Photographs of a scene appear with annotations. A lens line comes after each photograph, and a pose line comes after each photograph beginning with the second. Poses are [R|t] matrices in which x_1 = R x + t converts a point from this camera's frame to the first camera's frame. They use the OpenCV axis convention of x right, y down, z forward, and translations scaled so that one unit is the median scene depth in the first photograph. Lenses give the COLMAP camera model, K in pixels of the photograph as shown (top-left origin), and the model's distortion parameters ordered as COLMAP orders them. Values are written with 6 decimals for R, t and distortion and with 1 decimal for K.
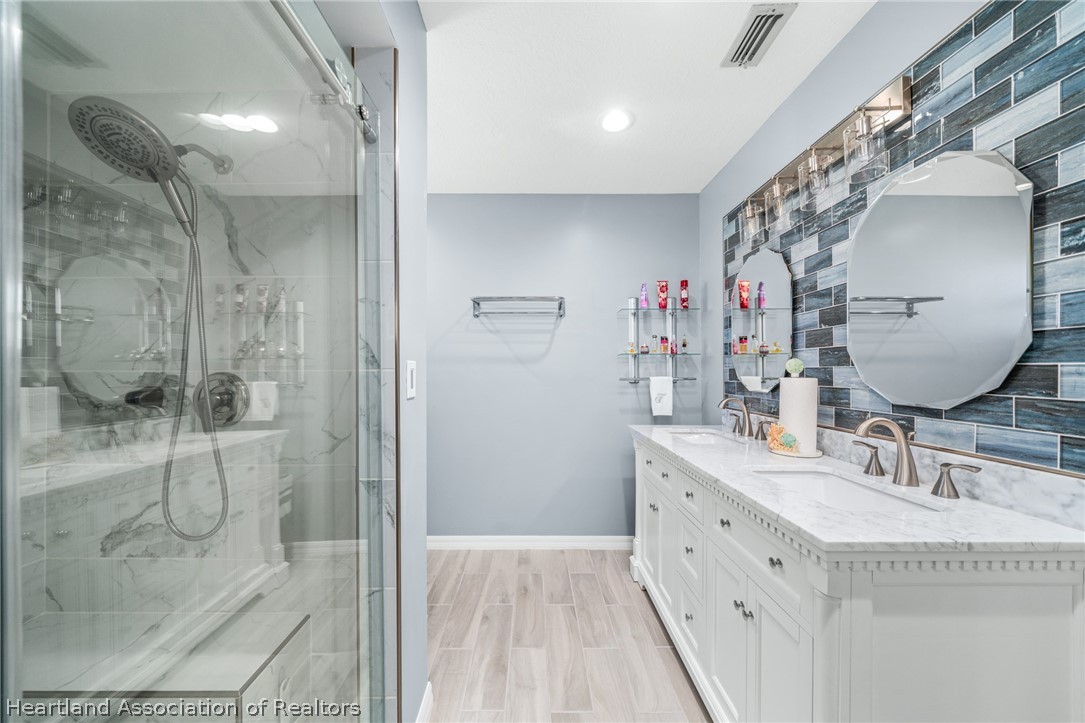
lens RADIAL K [[377.4, 0, 537.4], [0, 377.4, 369.9], [0, 0, 1]] dist [0.000485, 0.000320]
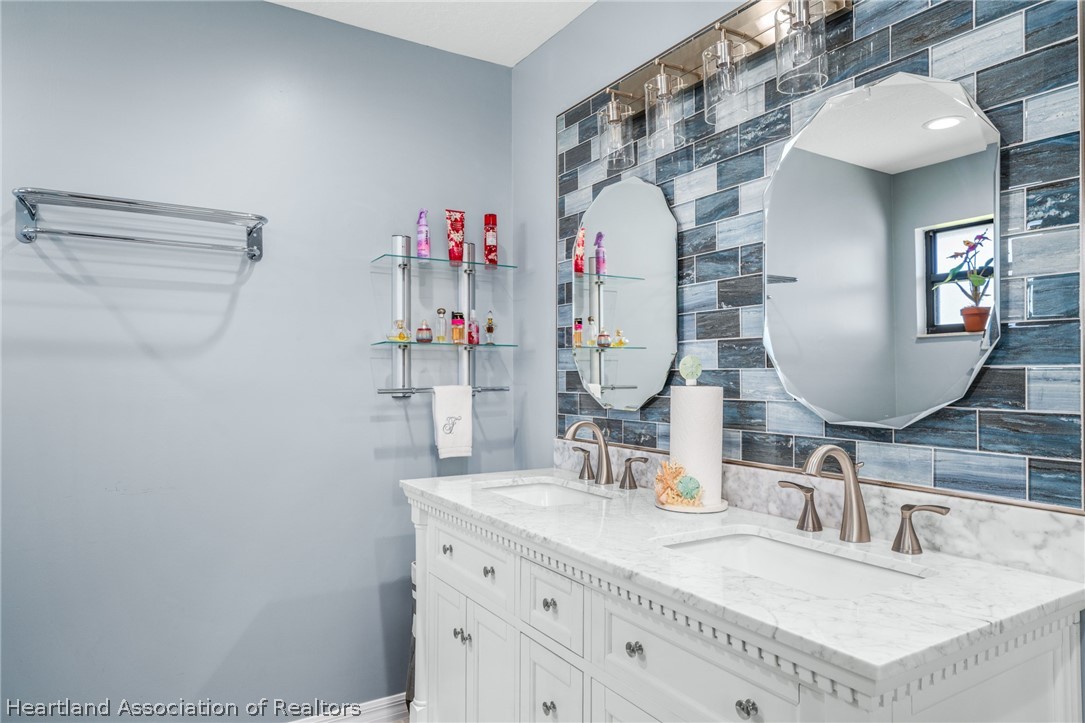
lens RADIAL K [[671.5, 0, 537.3], [0, 671.5, 361.7], [0, 0, 1]] dist [0.010780, -0.005683]
pose [[0.854017, 0.011090, 0.520126, -0.131247], [-0.002562, 0.999850, -0.017111, 0.000369], [-0.520238, 0.013281, 0.853918, 0.202014]]
